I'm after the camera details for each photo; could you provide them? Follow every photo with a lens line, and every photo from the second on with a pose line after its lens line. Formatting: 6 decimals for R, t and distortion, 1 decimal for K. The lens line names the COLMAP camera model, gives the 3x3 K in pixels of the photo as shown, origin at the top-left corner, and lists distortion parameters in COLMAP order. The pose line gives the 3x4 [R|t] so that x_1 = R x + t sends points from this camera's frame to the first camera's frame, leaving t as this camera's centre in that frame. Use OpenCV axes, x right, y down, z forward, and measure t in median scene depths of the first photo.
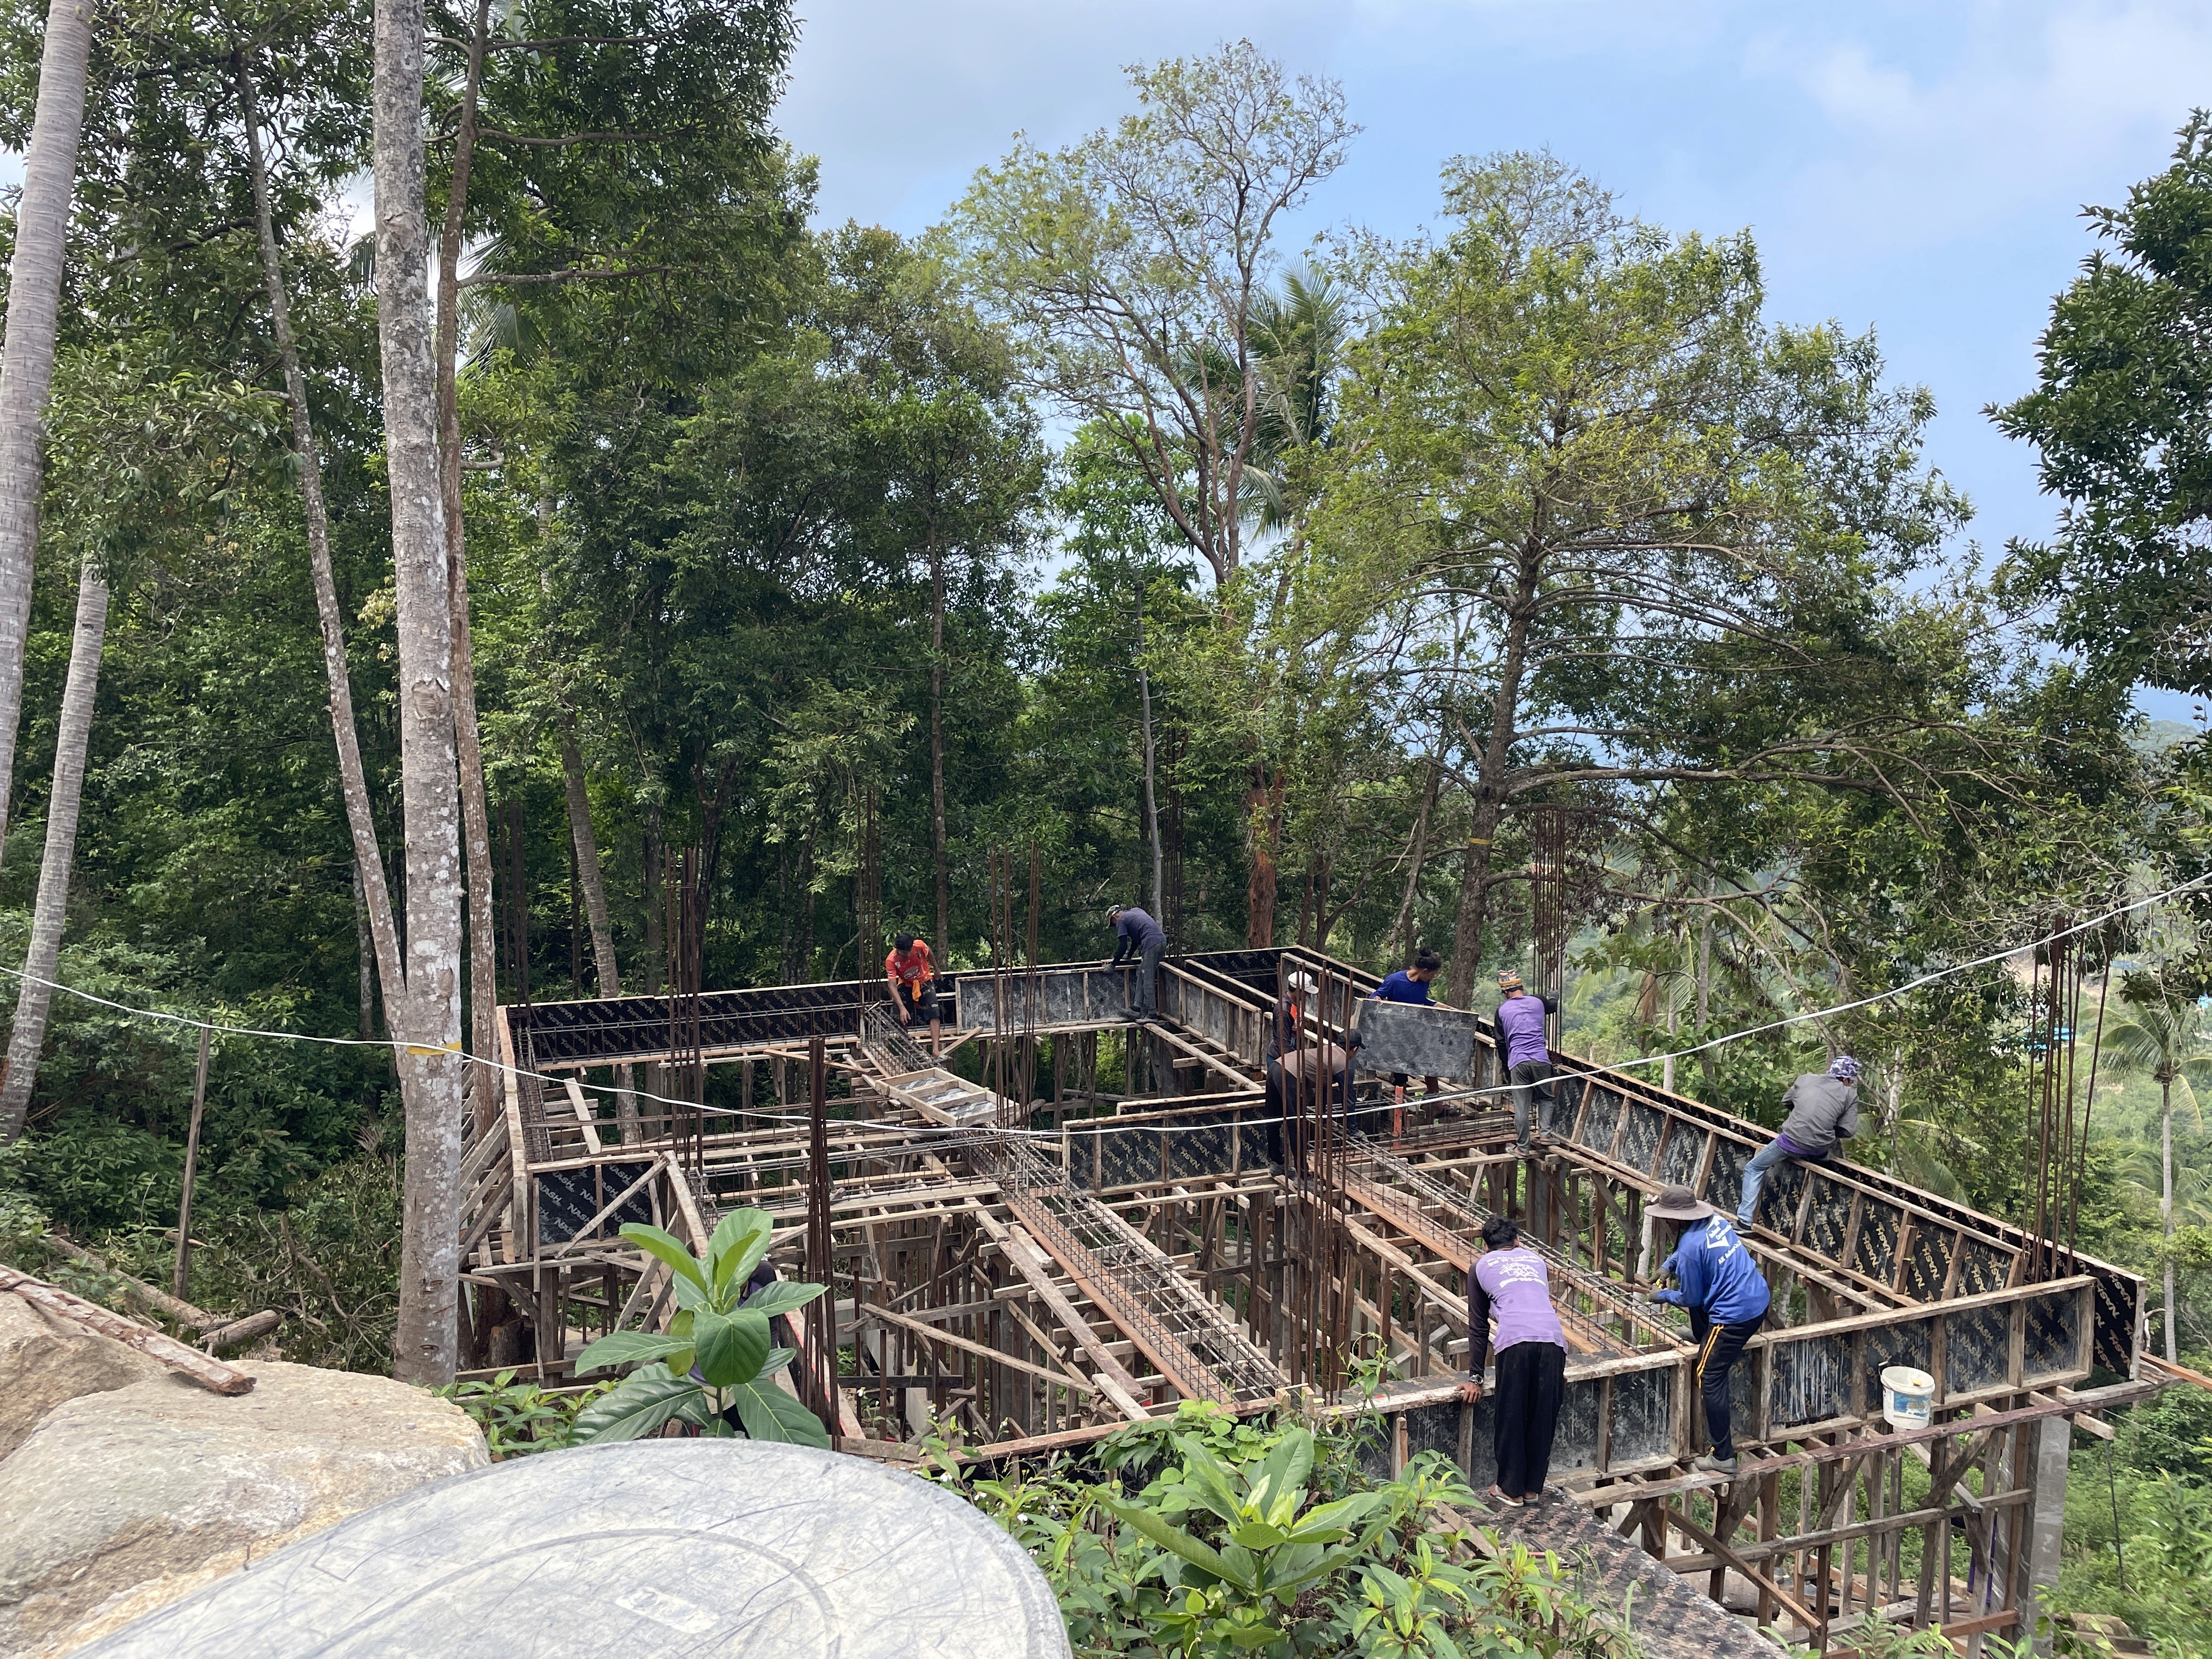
lens RADIAL K [[1700.7, 0, 1106.0], [0, 1700.7, 829.5], [0, 0, 1]] dist [0.202580, 0.001052]
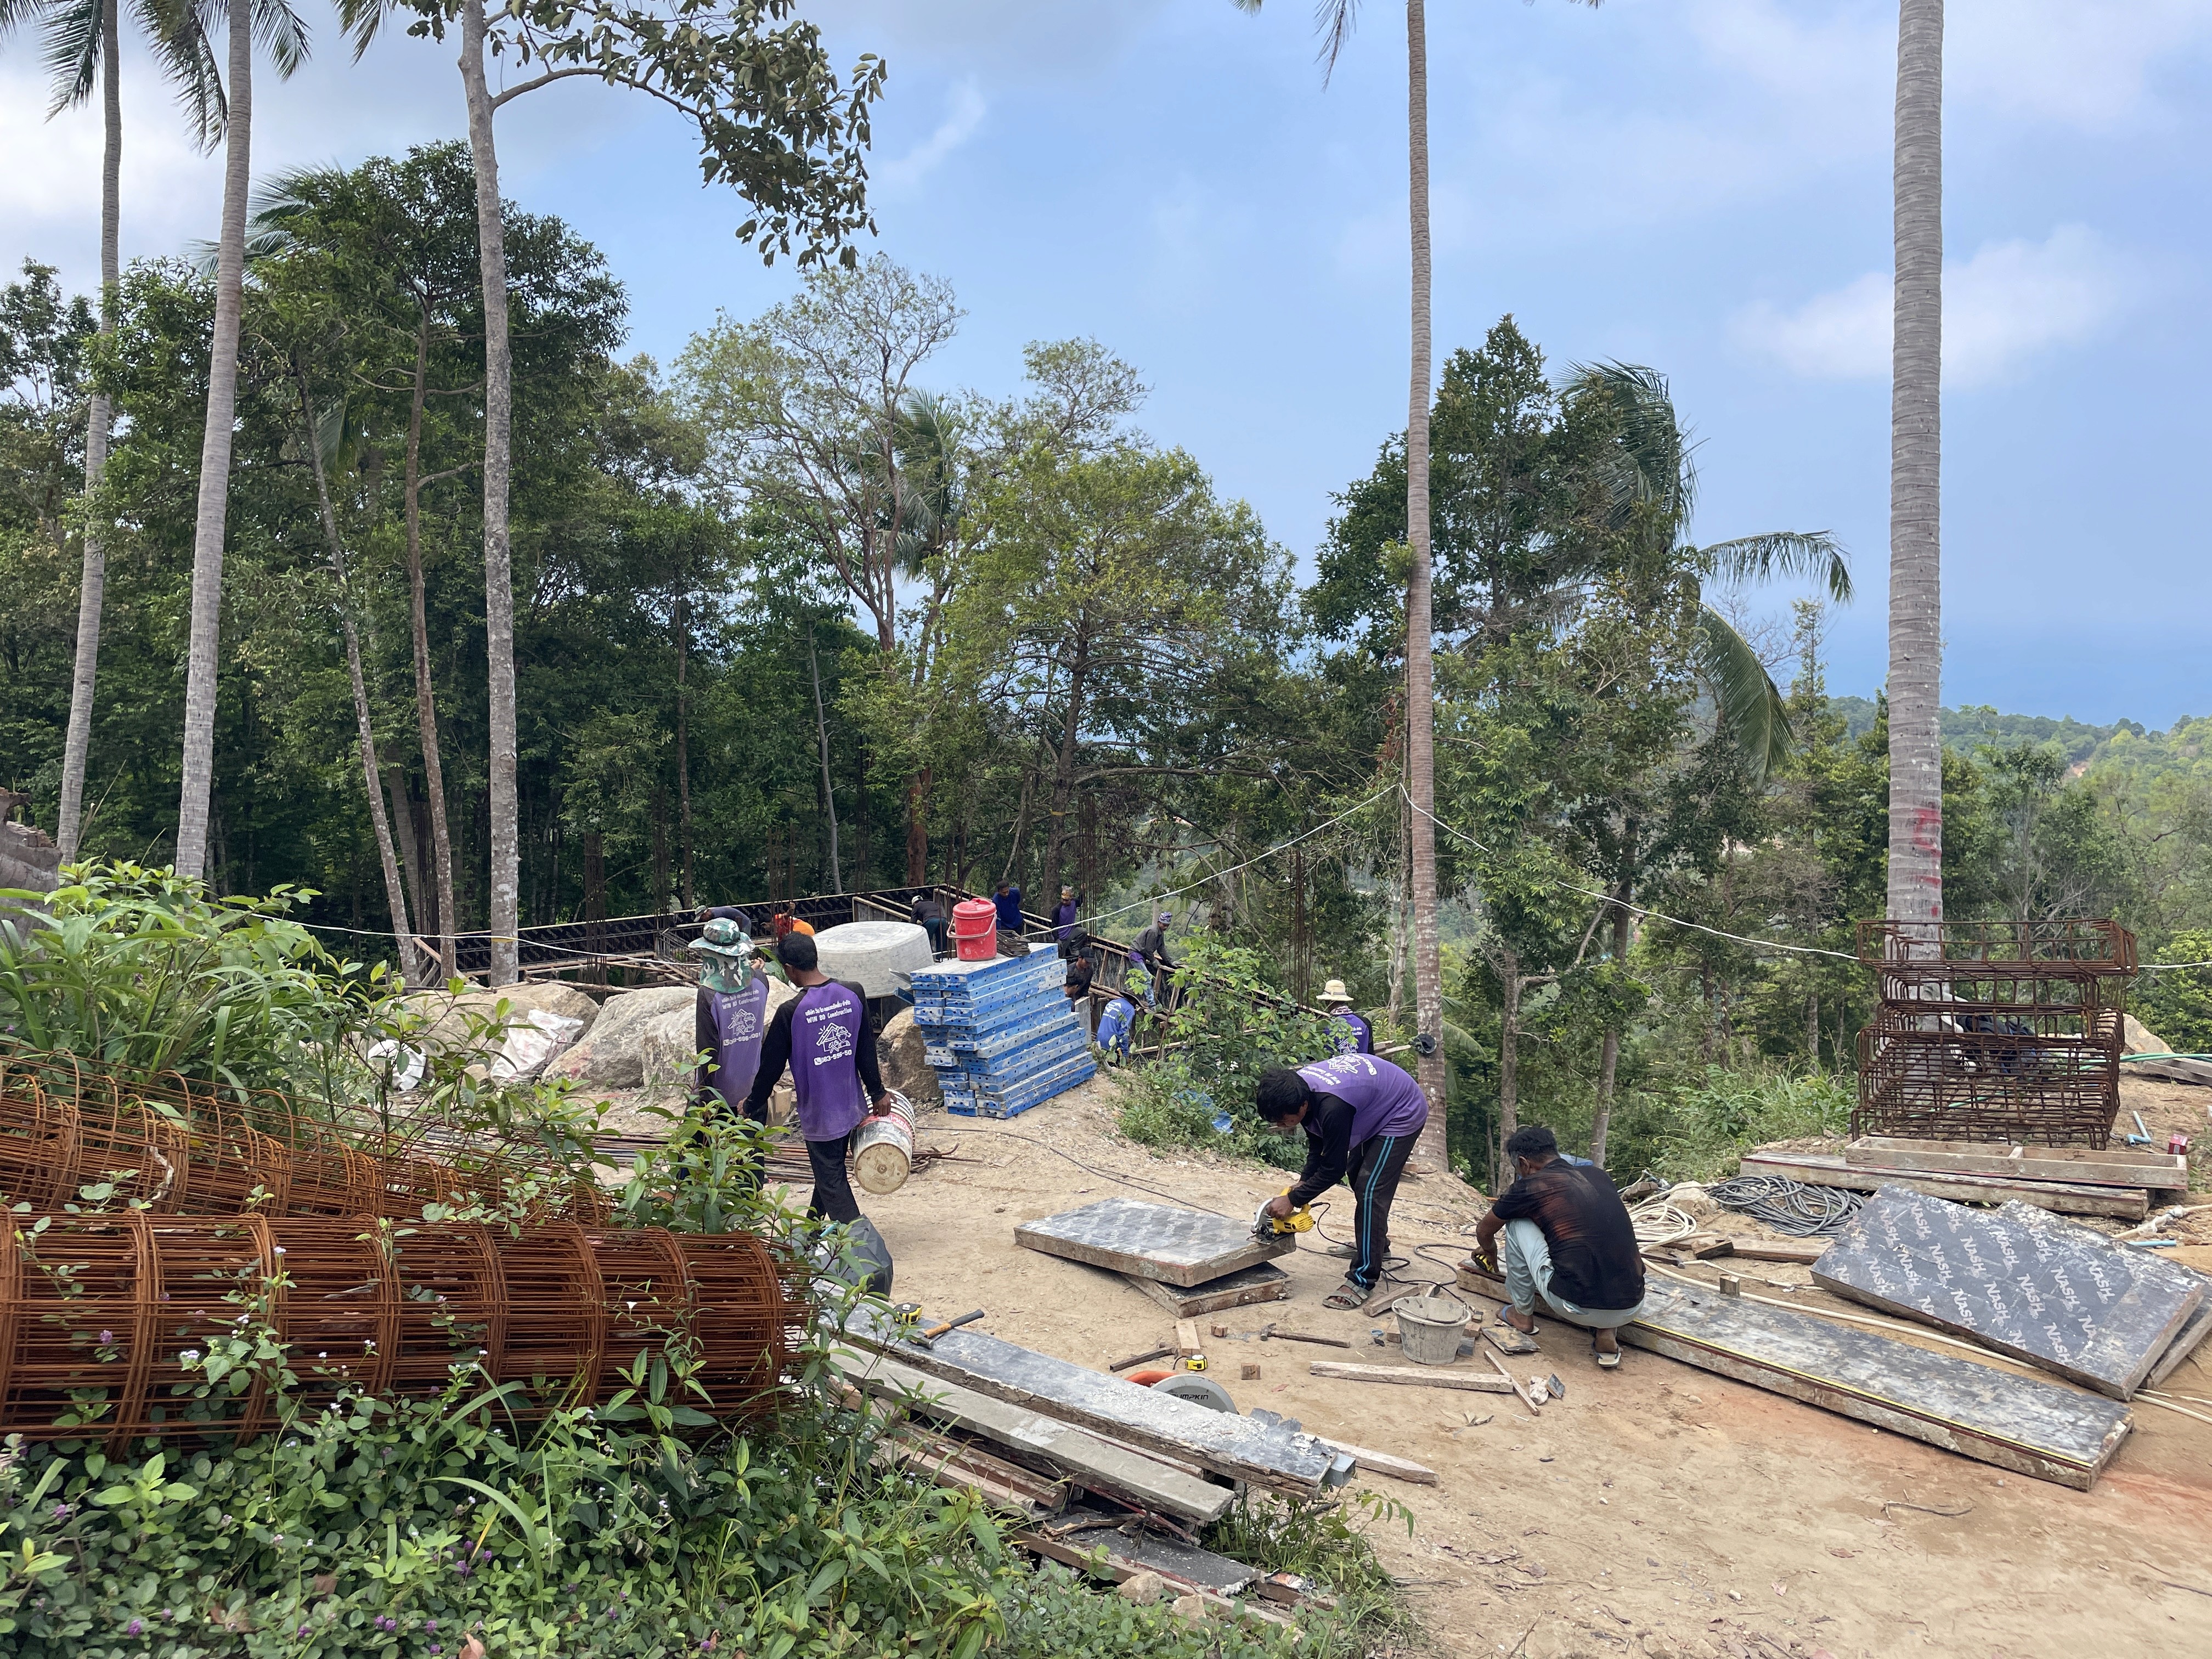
lens RADIAL K [[1700.7, 0, 1106.0], [0, 1700.7, 829.5], [0, 0, 1]] dist [0.202580, 0.001052]
pose [[0.976786, -0.021797, 0.213104, -0.058532], [0.016372, 0.999496, 0.027188, -0.016515], [-0.213589, -0.023068, 0.976651, -0.438508]]
